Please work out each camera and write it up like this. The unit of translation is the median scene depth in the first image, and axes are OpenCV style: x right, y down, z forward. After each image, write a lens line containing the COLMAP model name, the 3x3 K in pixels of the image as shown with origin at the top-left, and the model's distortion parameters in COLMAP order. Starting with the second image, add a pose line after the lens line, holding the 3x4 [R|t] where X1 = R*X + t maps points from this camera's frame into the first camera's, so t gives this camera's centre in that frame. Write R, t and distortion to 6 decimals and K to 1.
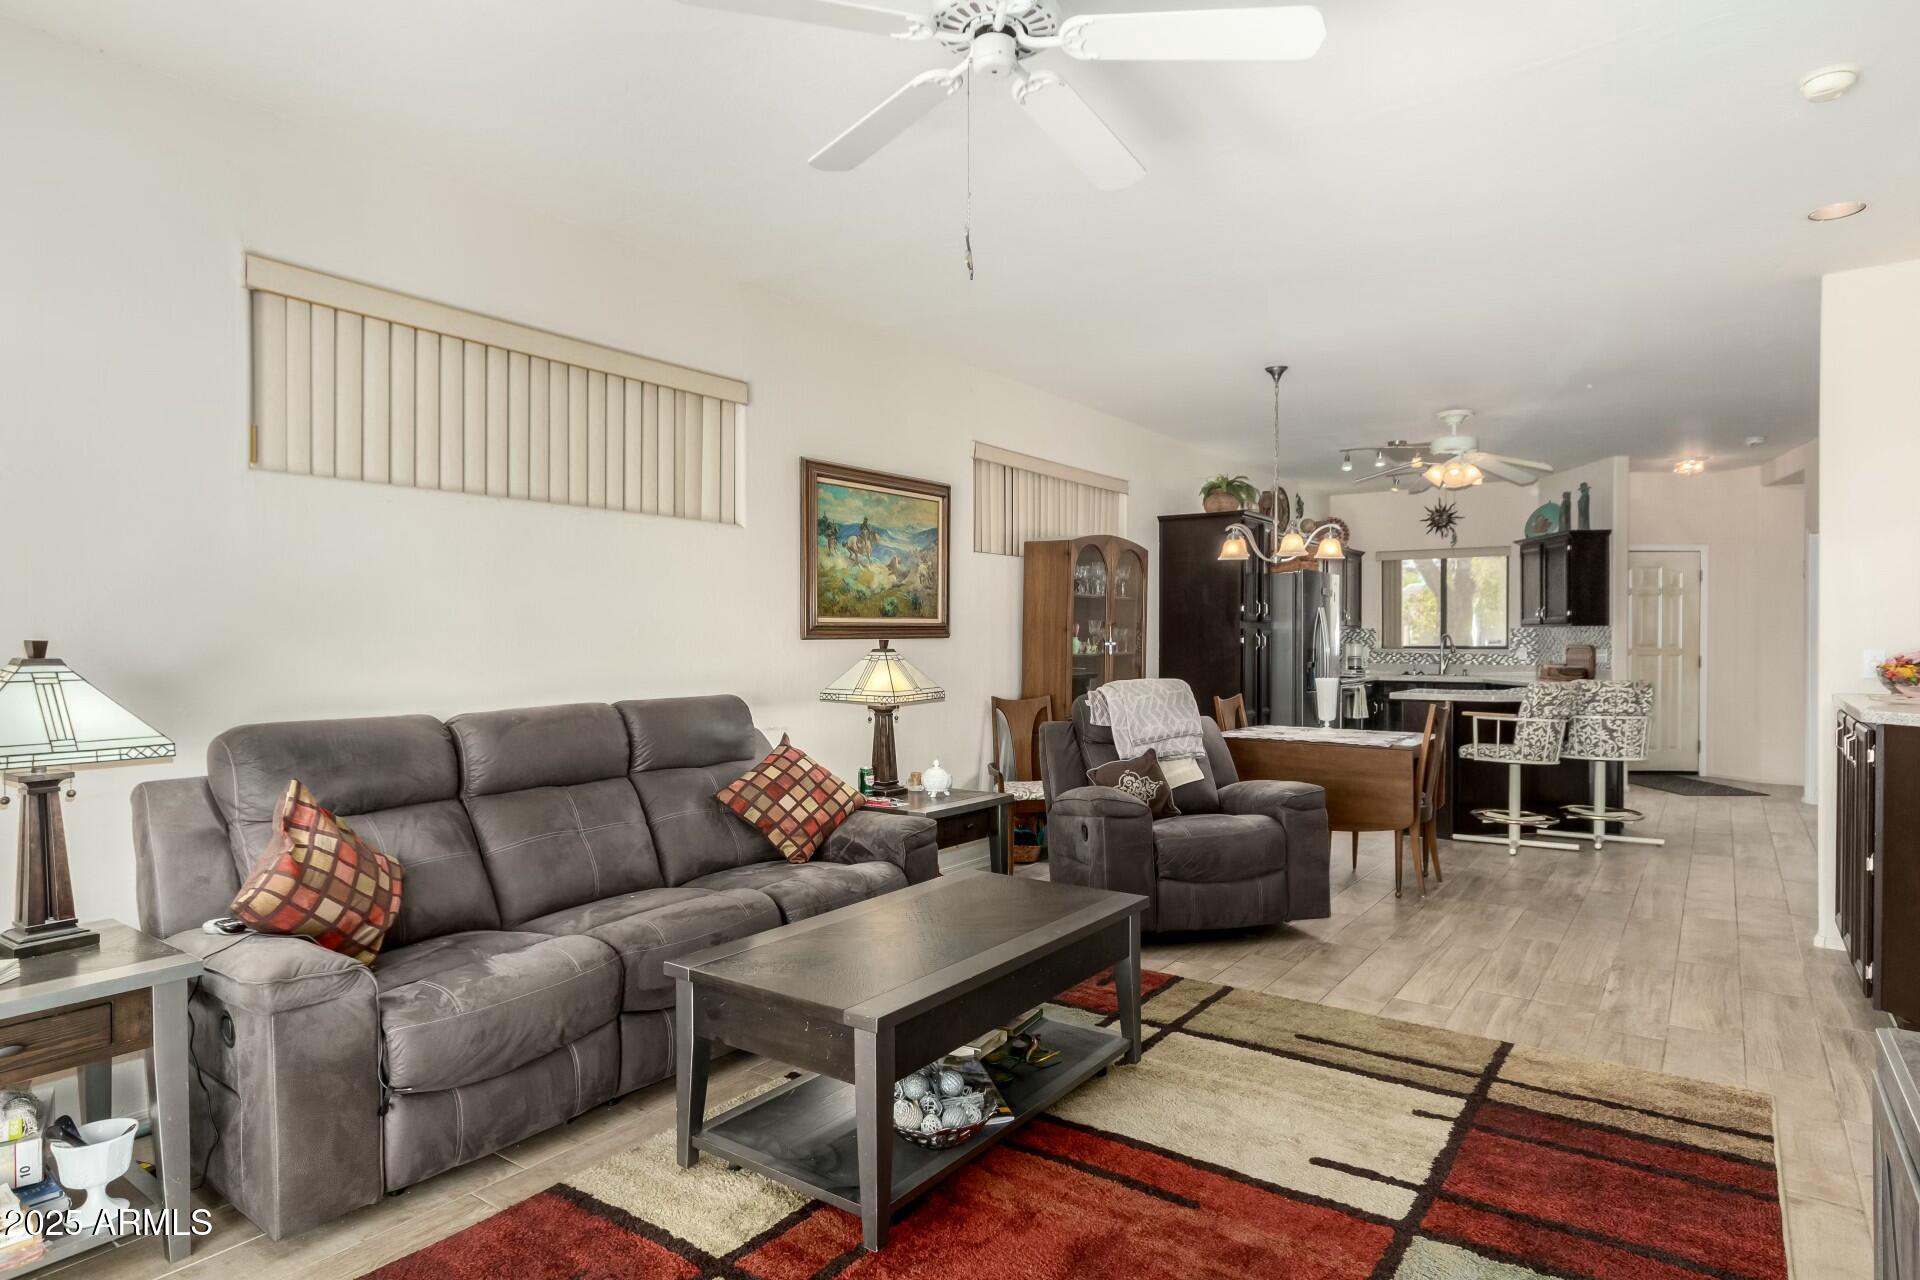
lens RADIAL K [[1061.9, 0, 960.7], [0, 1061.9, 641.4], [0, 0, 1]] dist [0.004925, 0.001196]
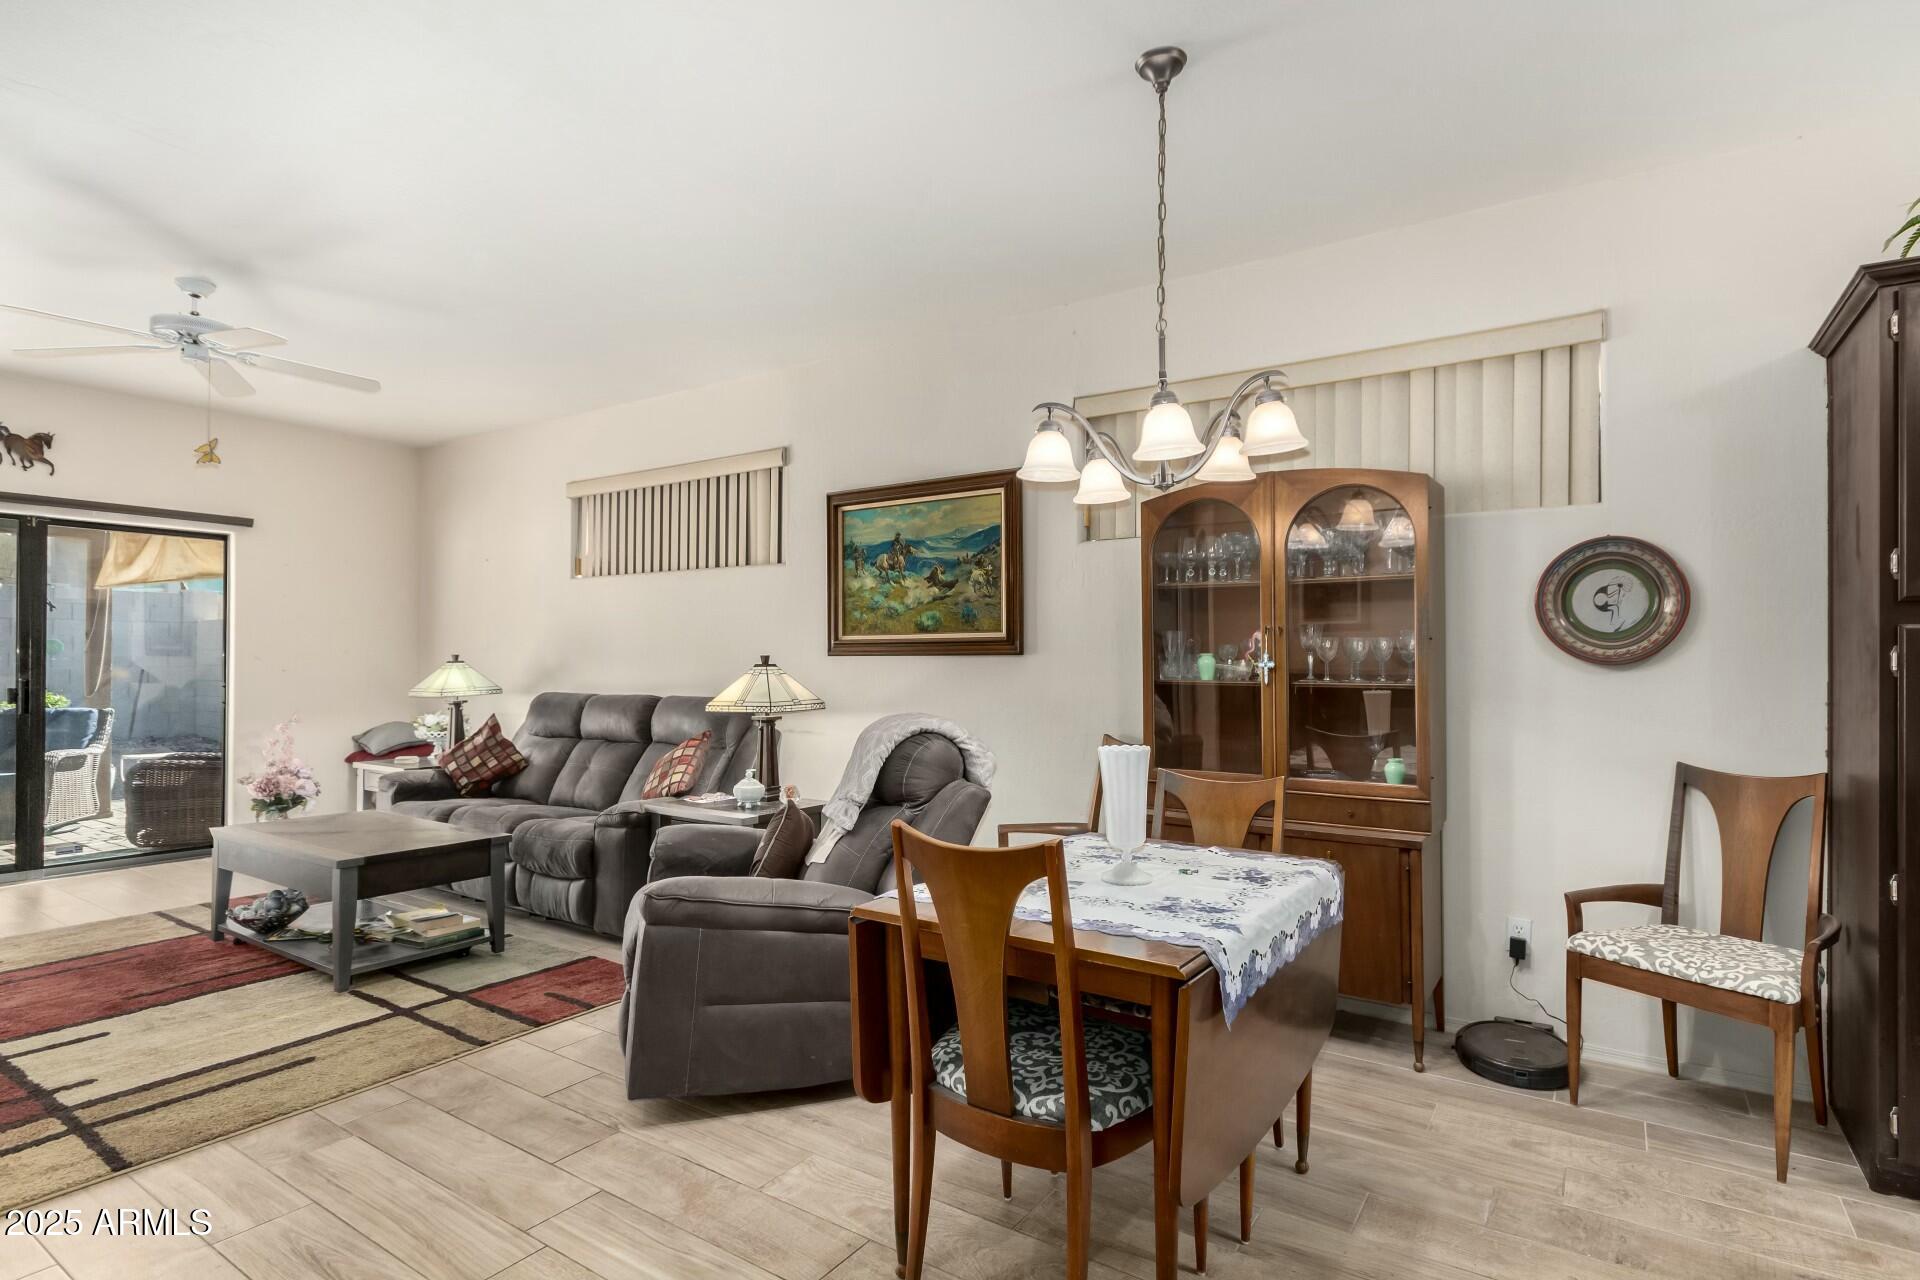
lens RADIAL K [[965.4, 0, 962.1], [0, 965.4, 642.1], [0, 0, 1]] dist [0.006715, -0.000407]
pose [[0.028146, -0.013958, -0.999506, 0.842881], [-0.008008, 0.999867, -0.014188, -0.002608], [0.999572, 0.008403, 0.028030, 1.073980]]
